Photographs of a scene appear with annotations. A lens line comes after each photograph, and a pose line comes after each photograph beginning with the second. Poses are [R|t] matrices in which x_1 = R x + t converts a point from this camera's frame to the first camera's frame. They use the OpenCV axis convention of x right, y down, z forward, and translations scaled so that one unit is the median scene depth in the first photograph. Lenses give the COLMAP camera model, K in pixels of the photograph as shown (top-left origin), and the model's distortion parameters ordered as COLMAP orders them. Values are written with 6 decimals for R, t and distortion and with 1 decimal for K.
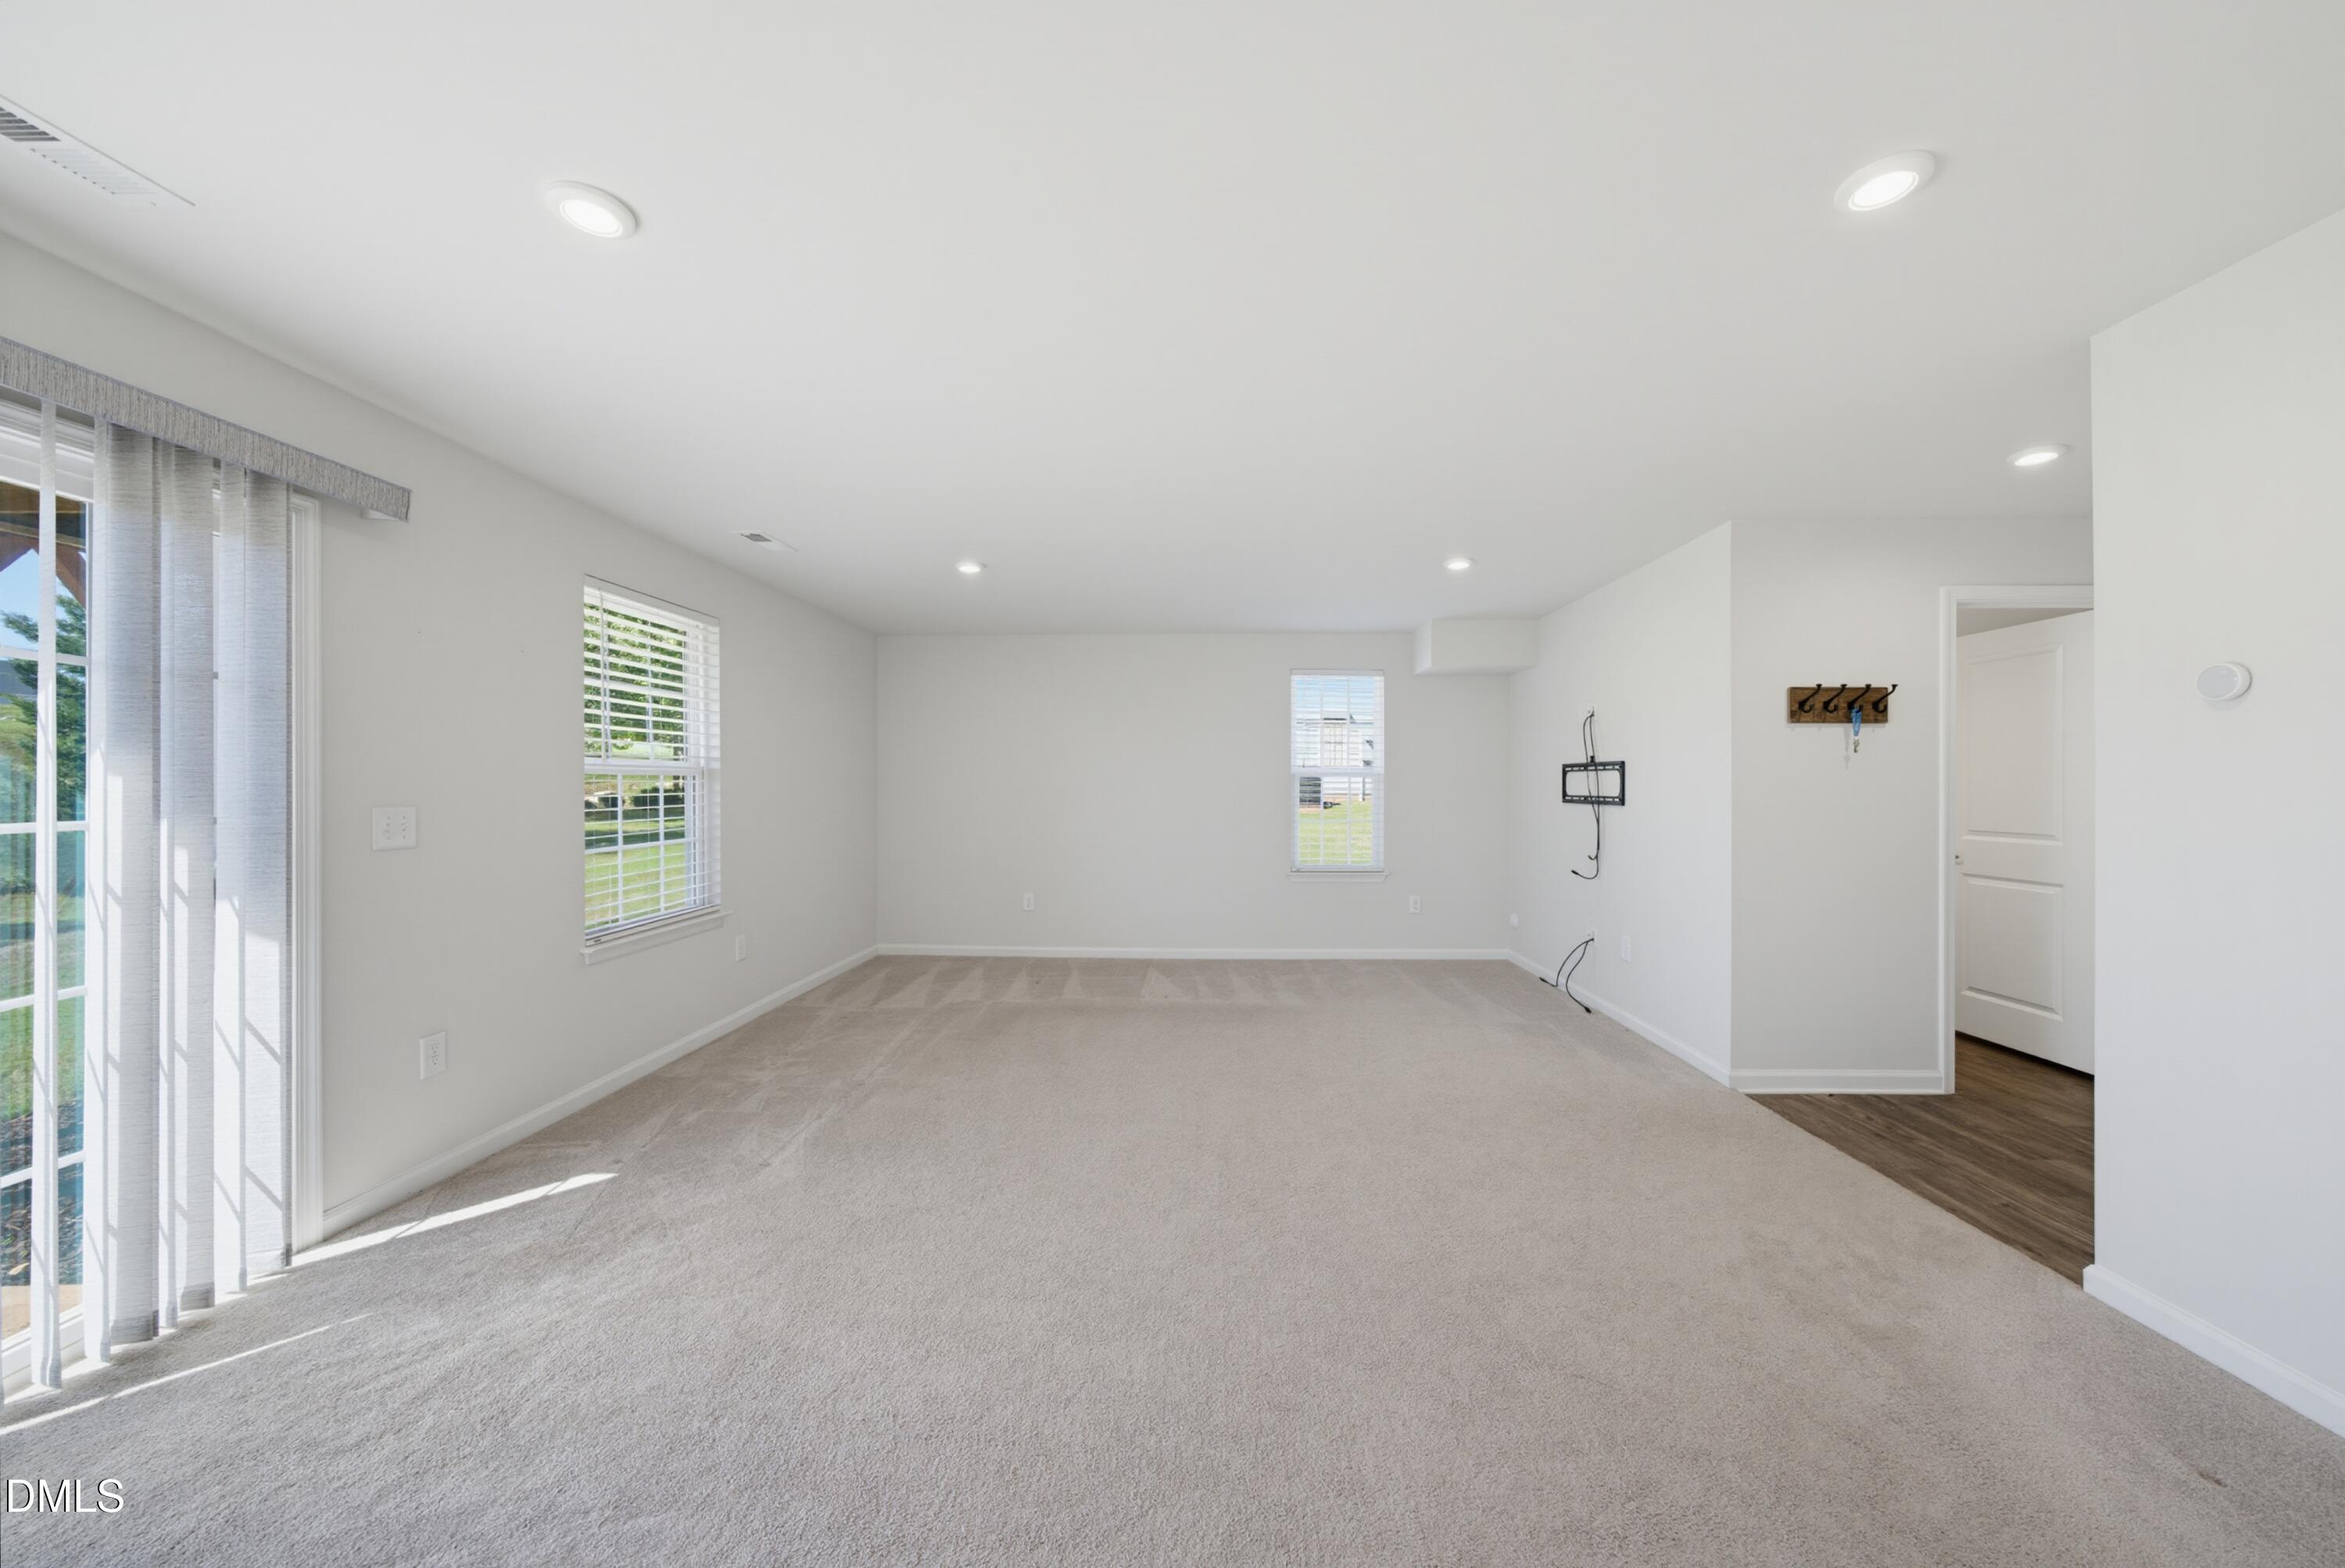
lens RADIAL K [[804.2, 0, 1183.3], [0, 804.2, 783.3], [0, 0, 1]] dist [-0.000444, -0.000024]
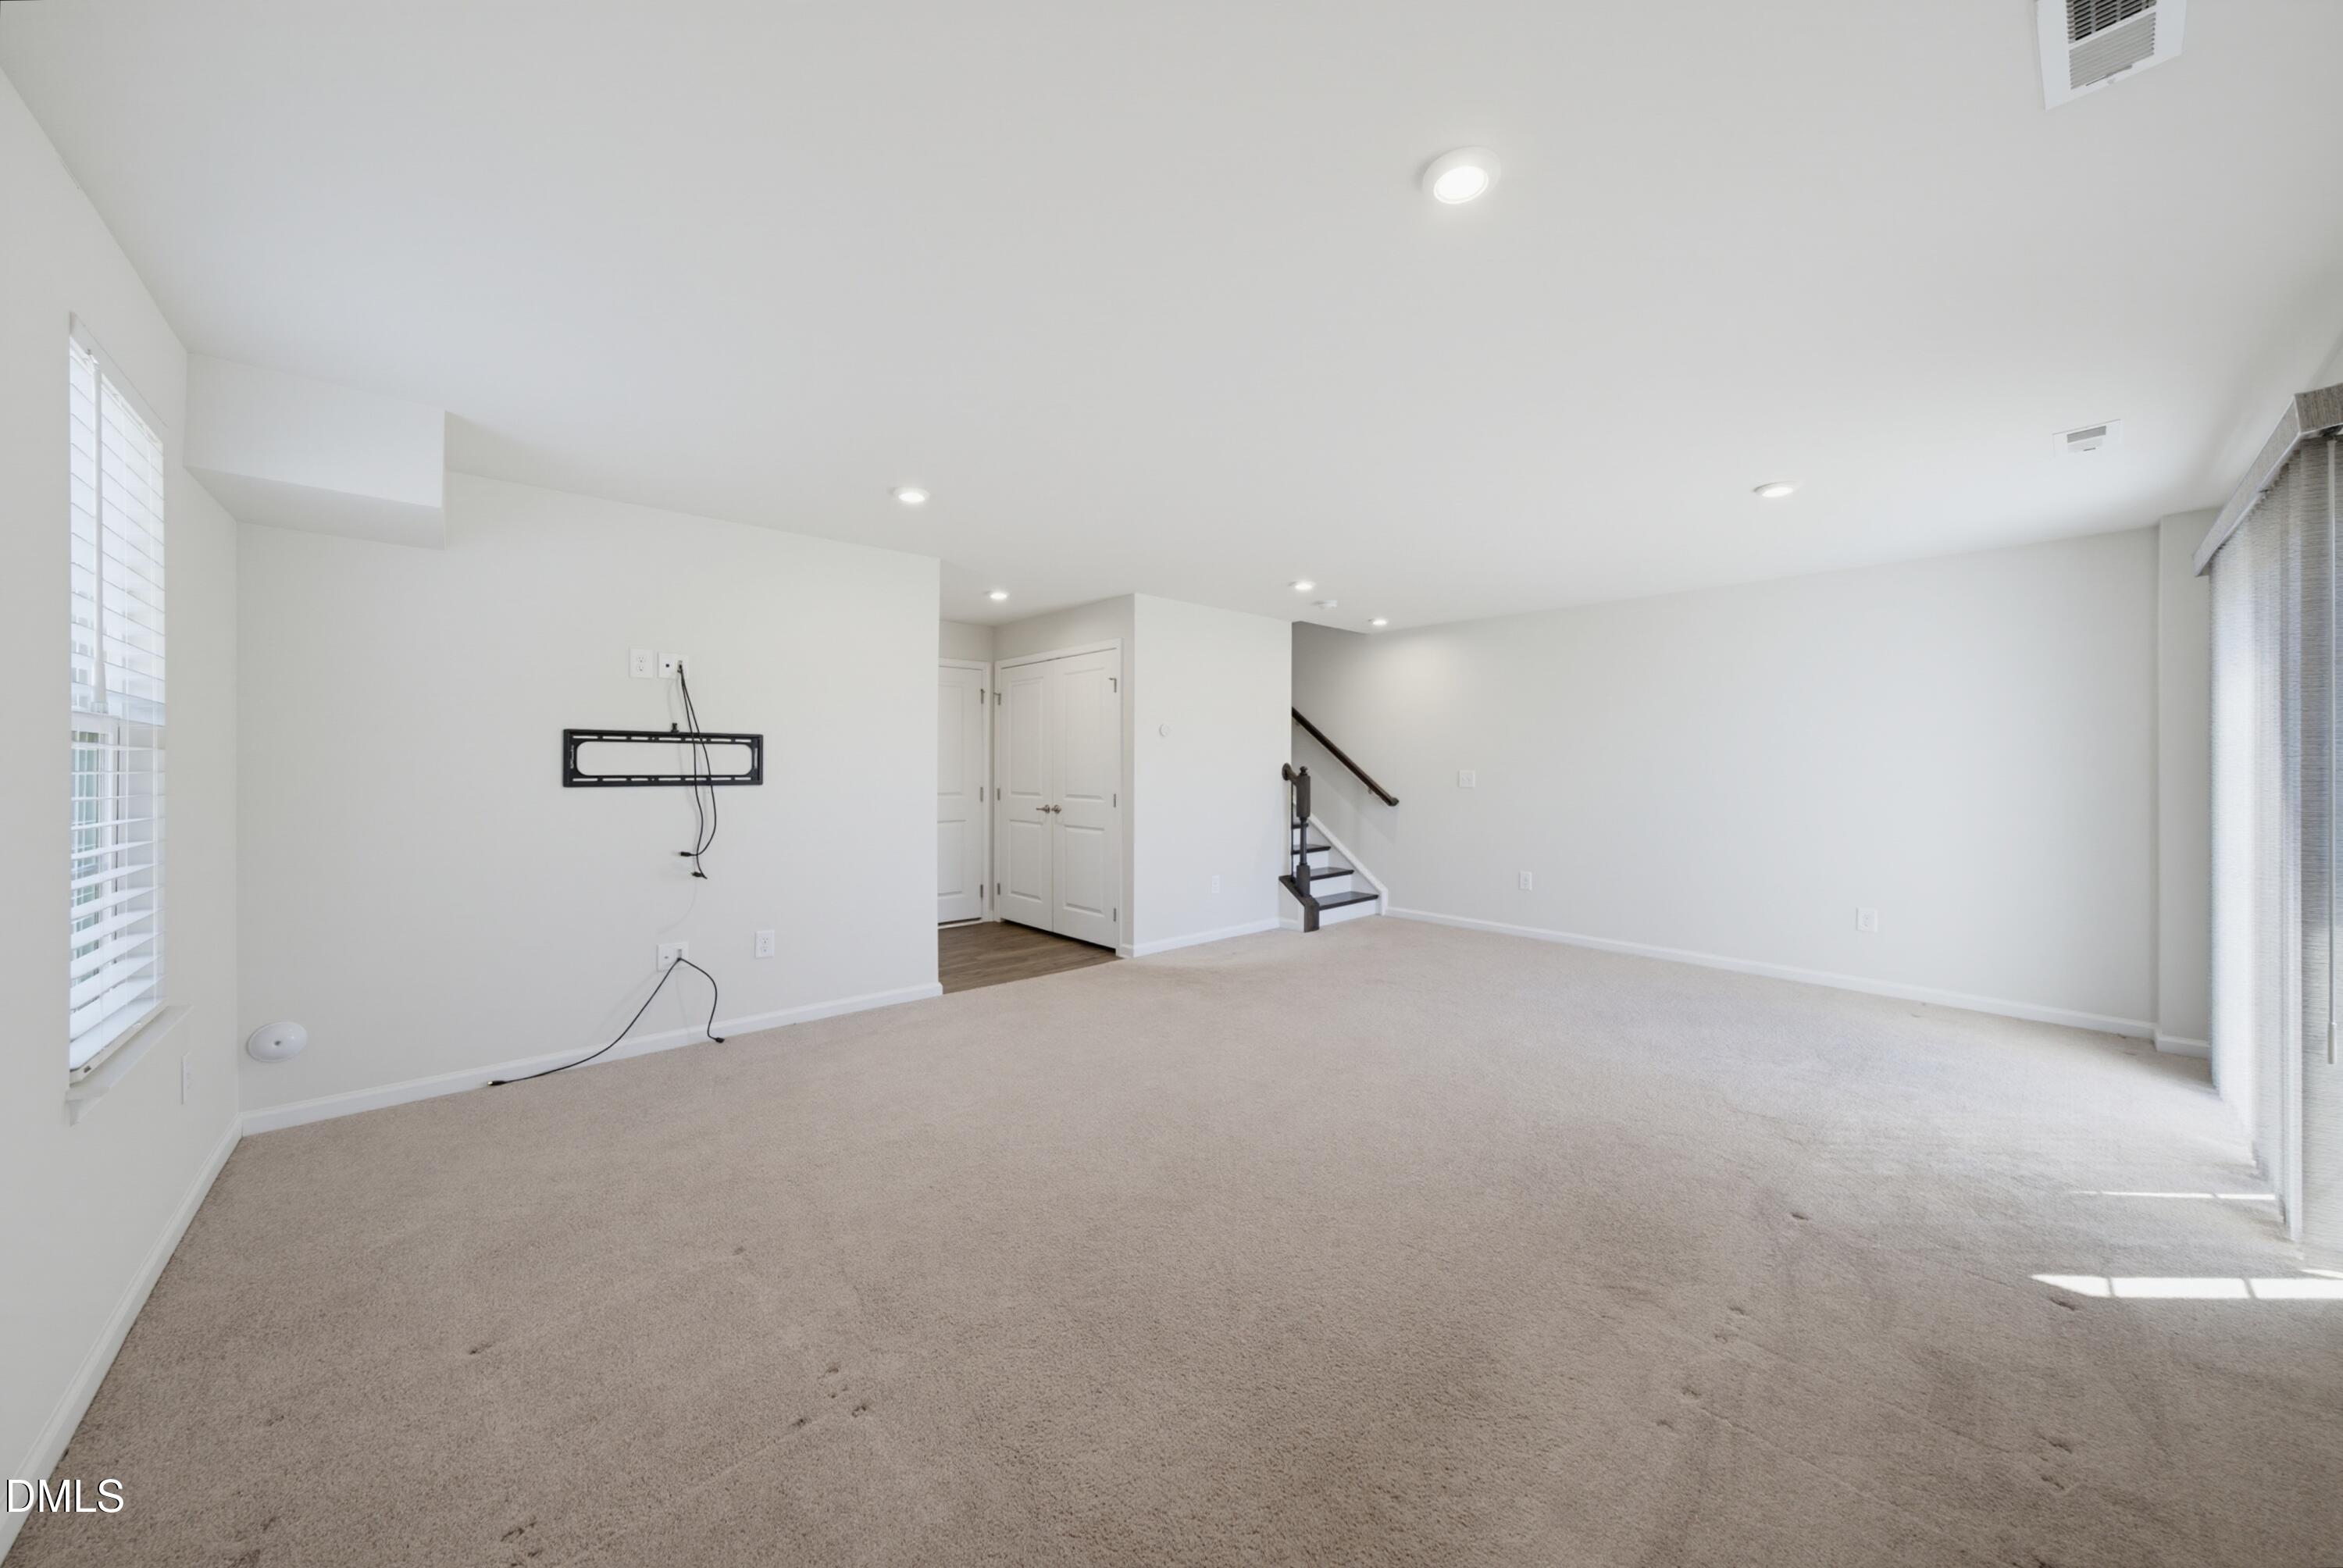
lens RADIAL K [[818.1, 0, 1172.7], [0, 818.1, 765.0], [0, 0, 1]] dist [-0.006964, 0.004746]
pose [[-0.700435, -0.004275, 0.713703, -0.555794], [-0.005109, 0.999986, 0.000976, 0.003892], [-0.713698, -0.002963, -0.700447, 1.725755]]
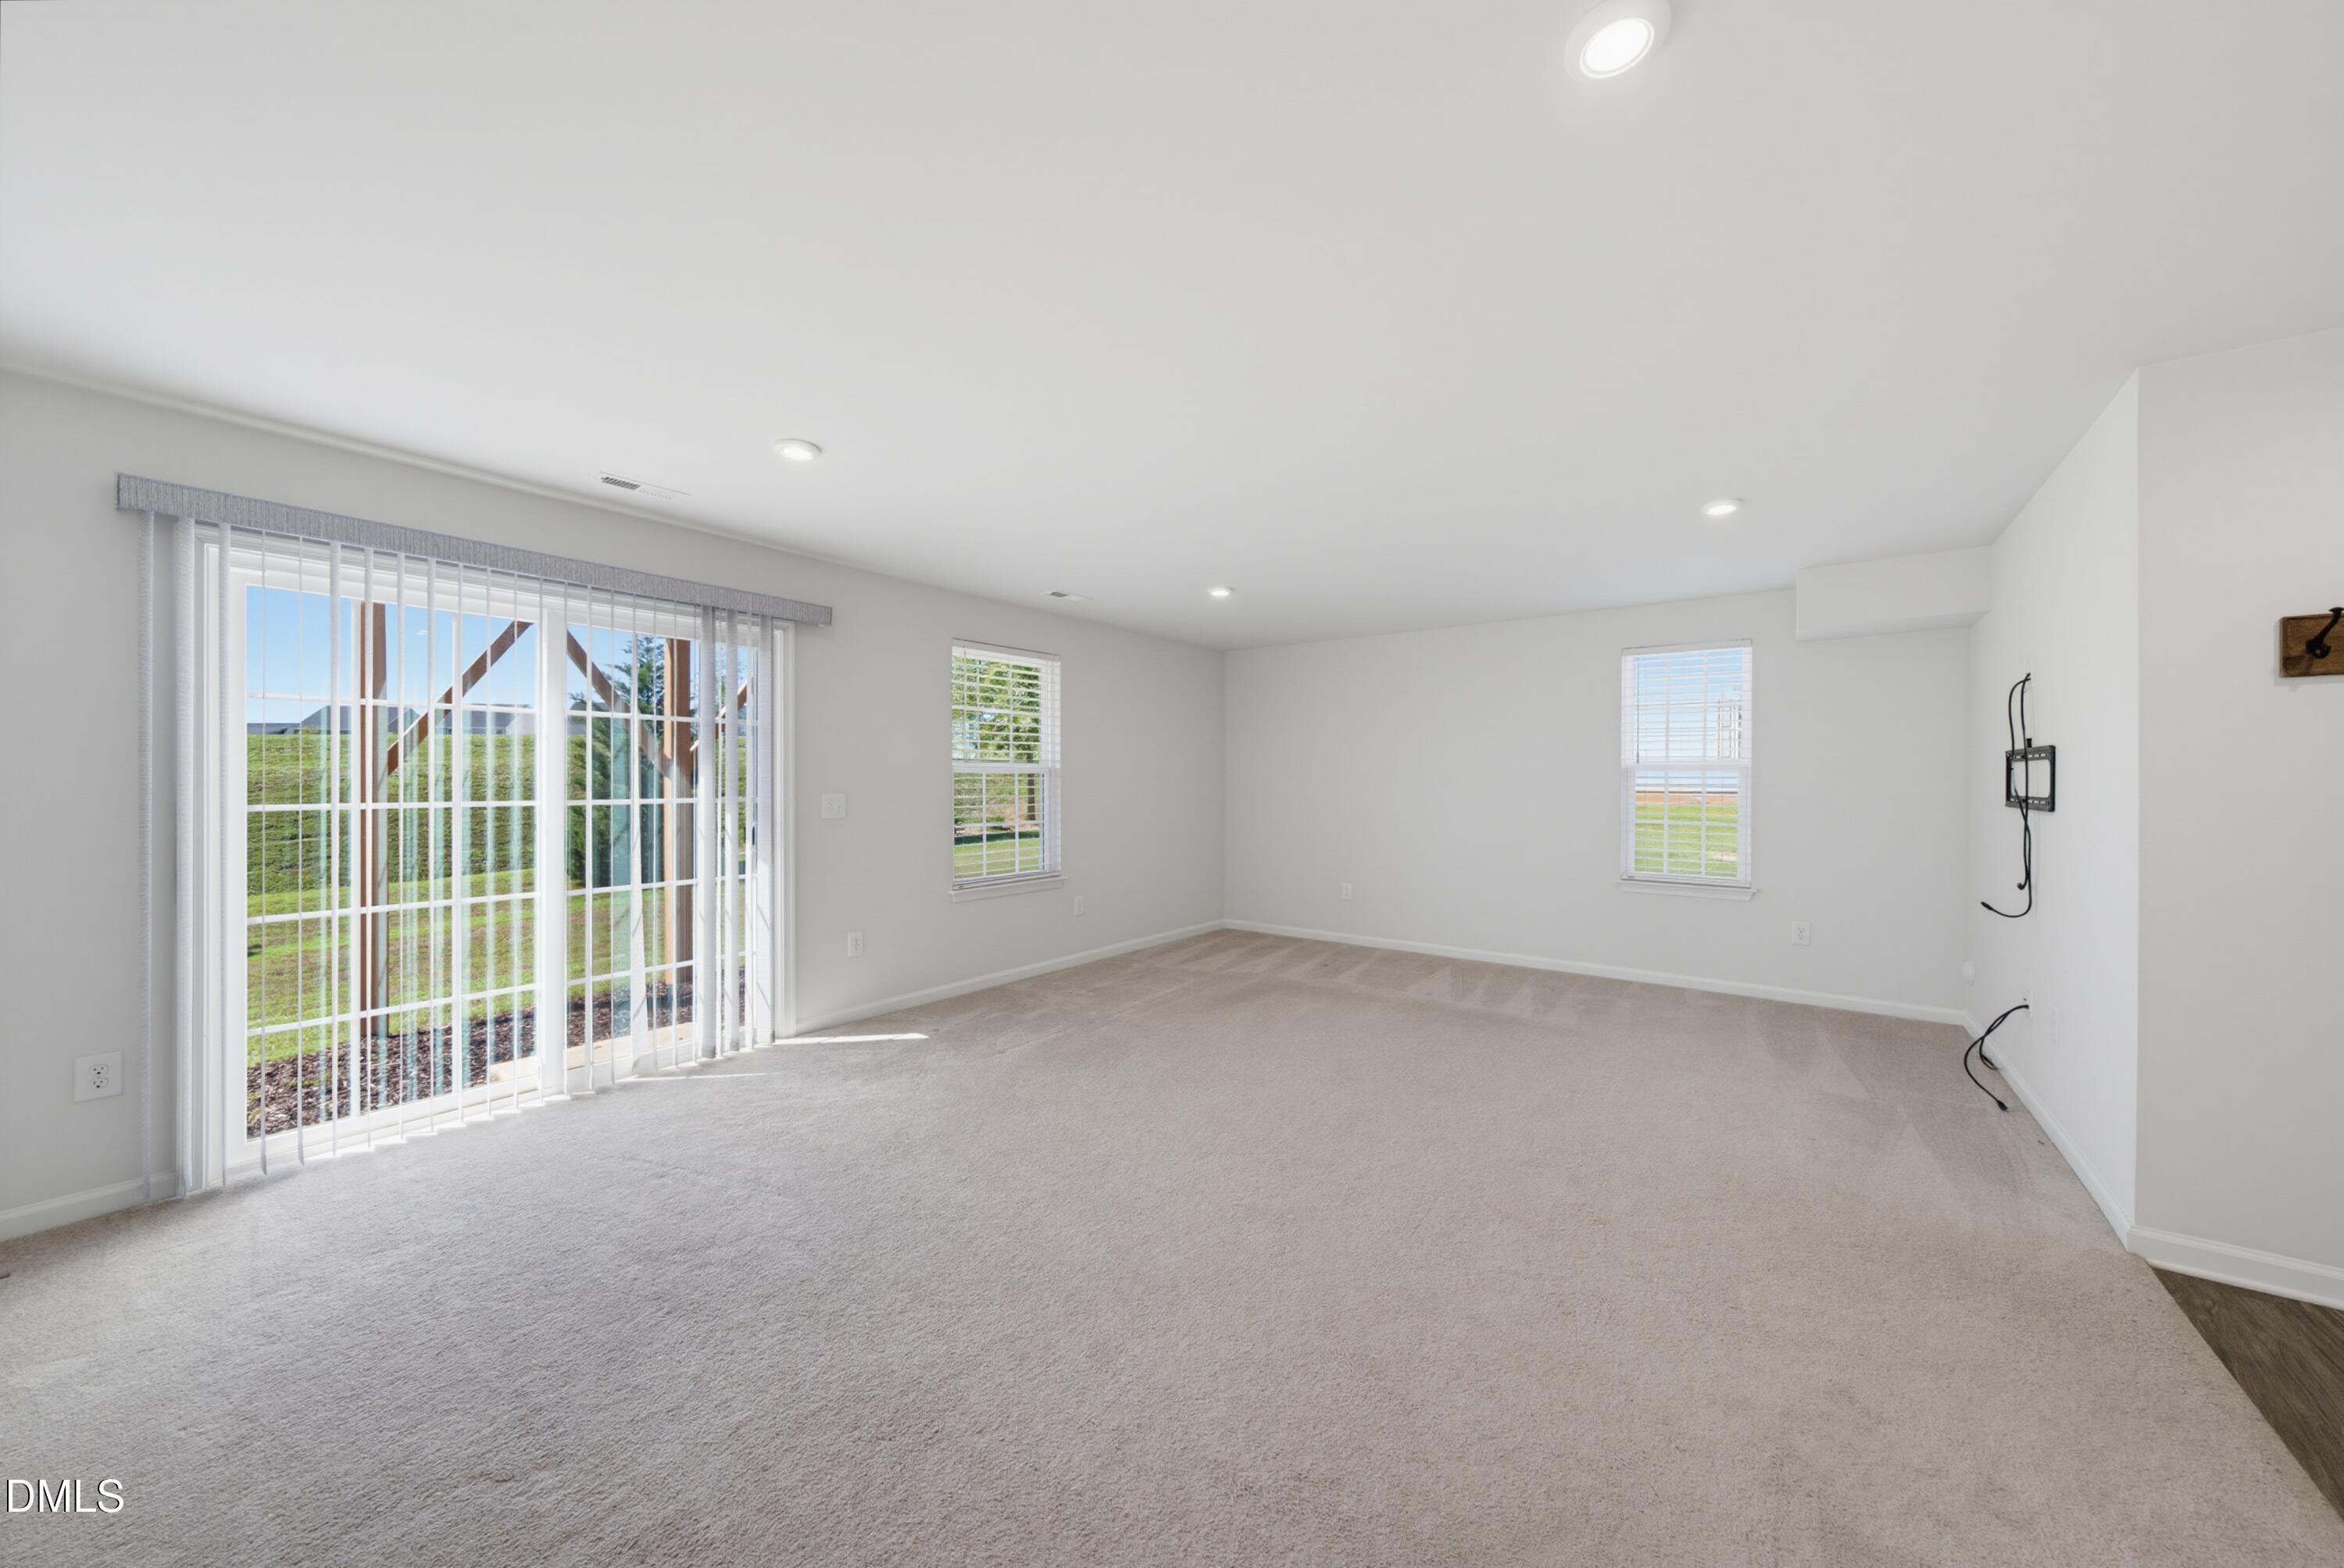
lens RADIAL K [[798.4, 0, 1172.0], [0, 798.4, 775.2], [0, 0, 1]] dist [-0.024760, 0.009237]
pose [[0.812003, -0.004047, -0.583639, 0.439378], [0.000047, 0.999976, -0.006869, 0.002424], [0.583653, 0.005550, 0.811984, 0.039580]]
